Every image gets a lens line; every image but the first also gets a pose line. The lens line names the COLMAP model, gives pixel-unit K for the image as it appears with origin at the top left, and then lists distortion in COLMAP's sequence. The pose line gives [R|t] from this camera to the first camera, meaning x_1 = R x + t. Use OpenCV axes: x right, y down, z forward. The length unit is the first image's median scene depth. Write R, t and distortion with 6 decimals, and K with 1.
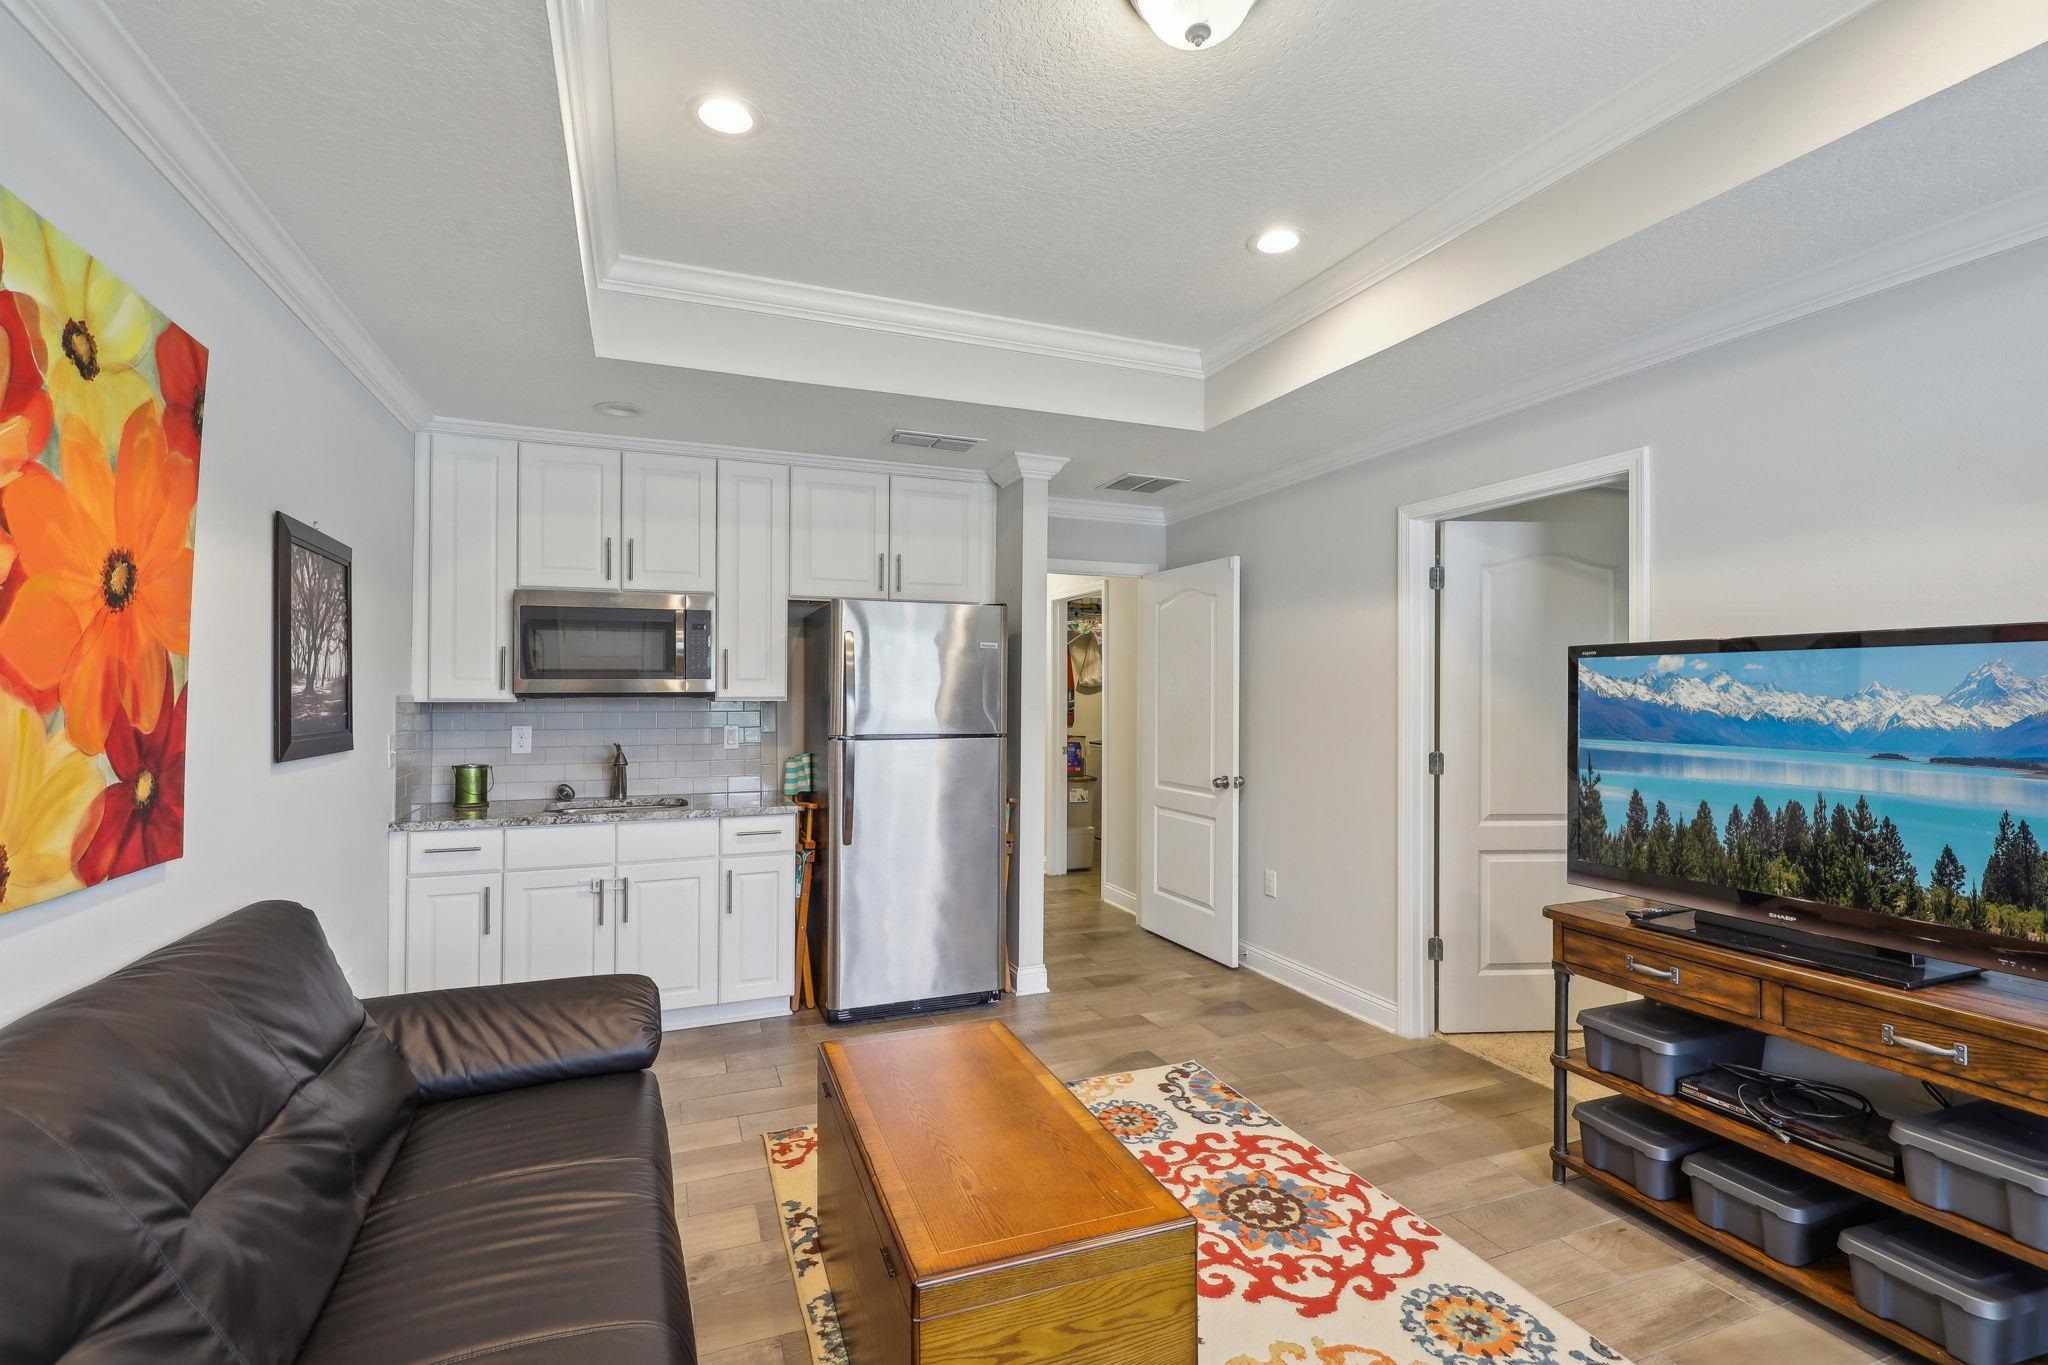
lens RADIAL K [[925.6, 0, 1024.9], [0, 925.6, 685.0], [0, 0, 1]] dist [0.004520, -0.000628]
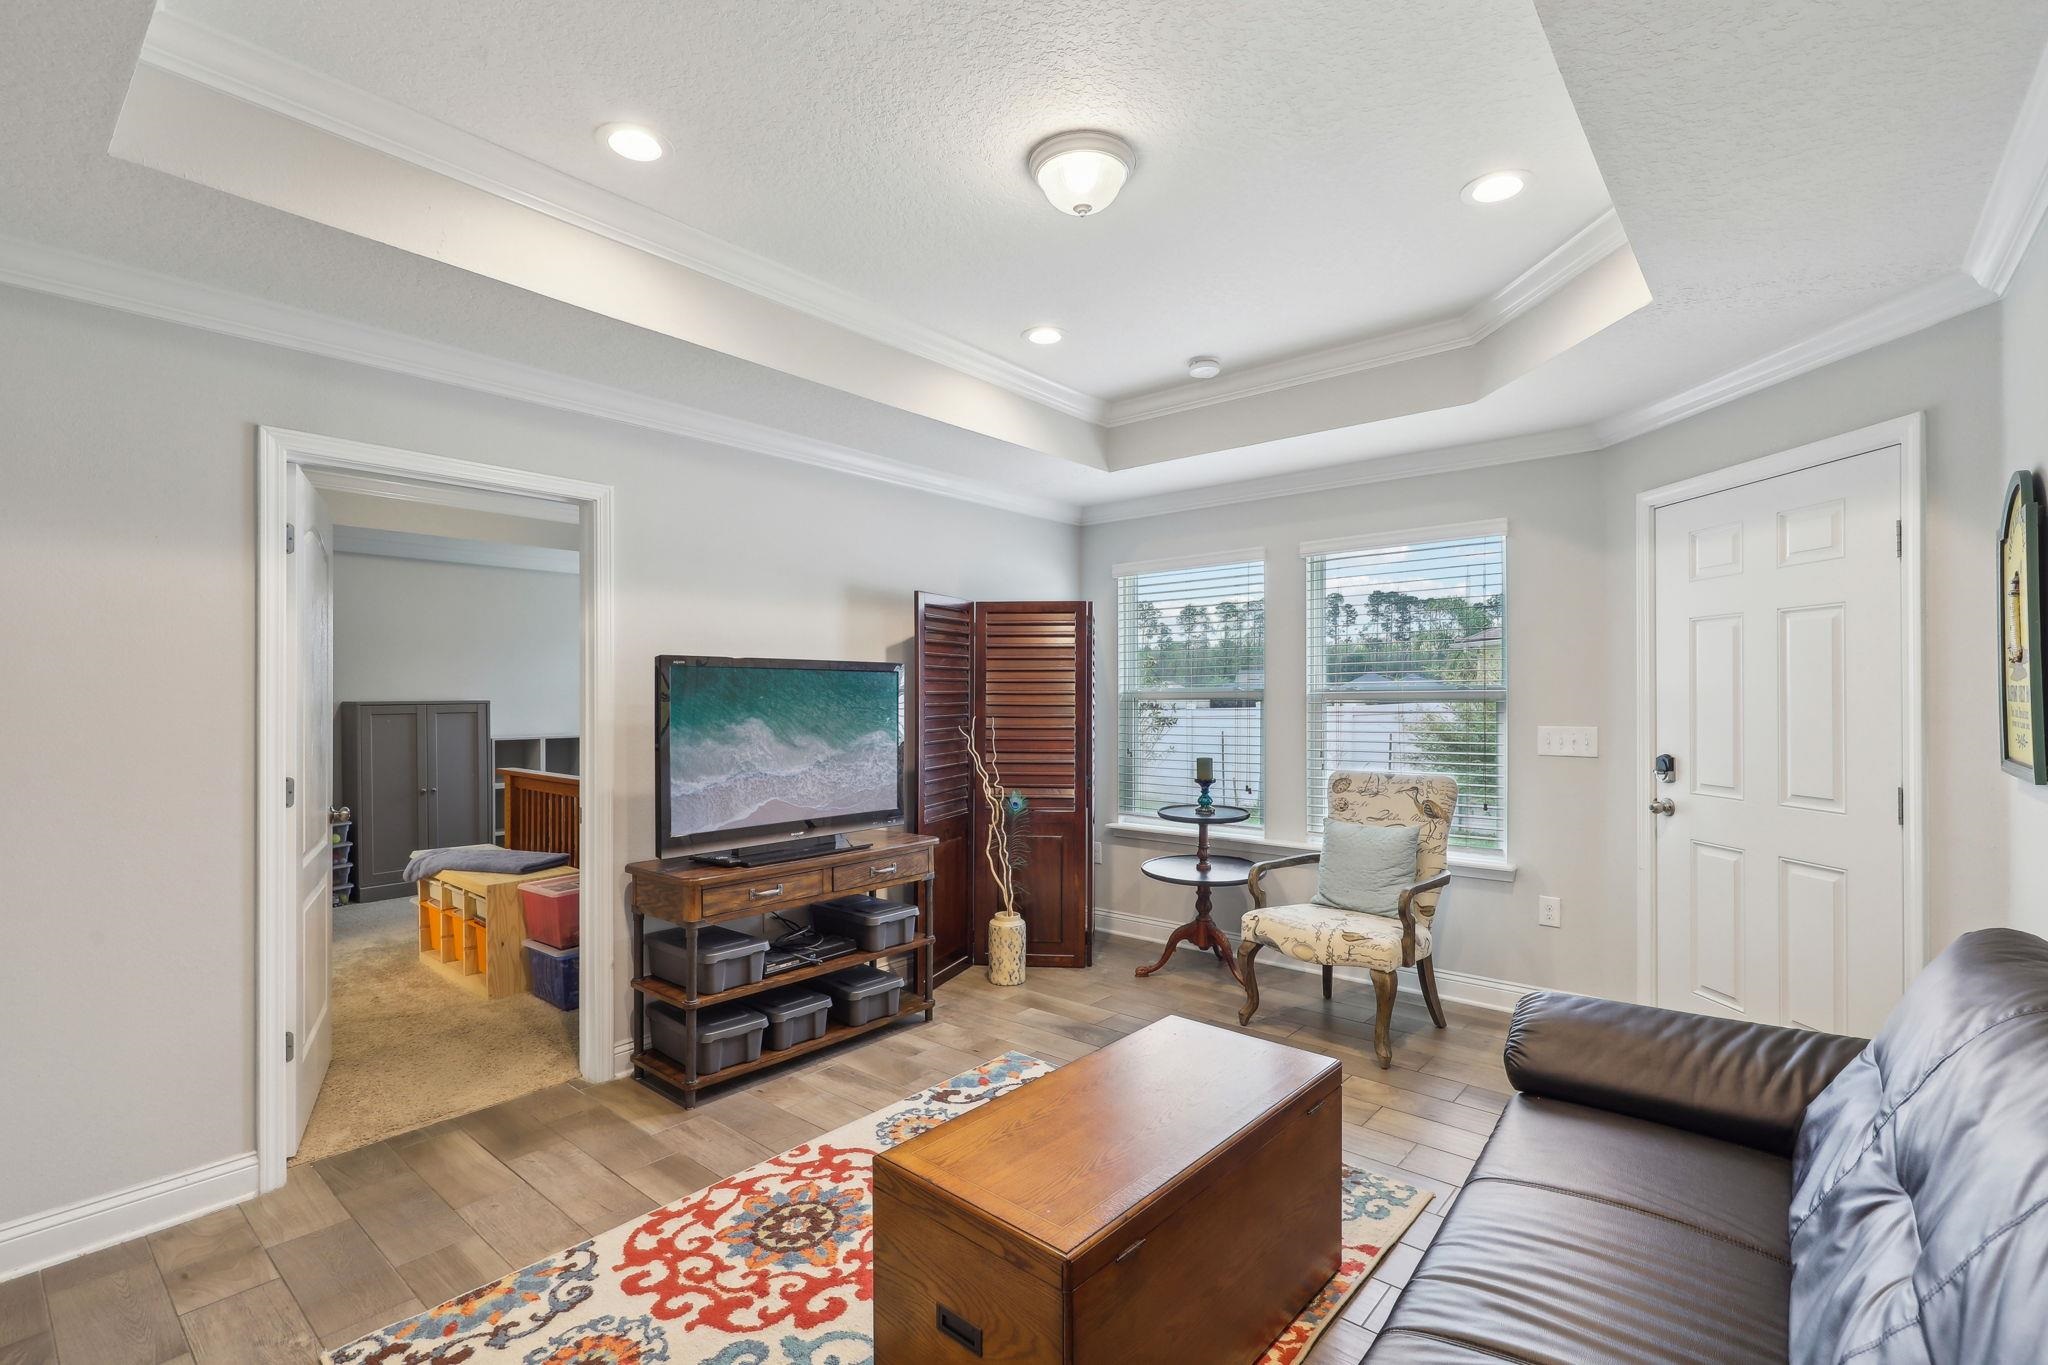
lens RADIAL K [[925.6, 0, 1024.9], [0, 925.6, 685.0], [0, 0, 1]] dist [0.004520, -0.000628]
pose [[-0.468610, 0.020264, 0.883173, -0.663274], [-0.003642, 0.999684, -0.024870, 0.023178], [-0.883398, -0.014871, -0.468388, 1.157580]]
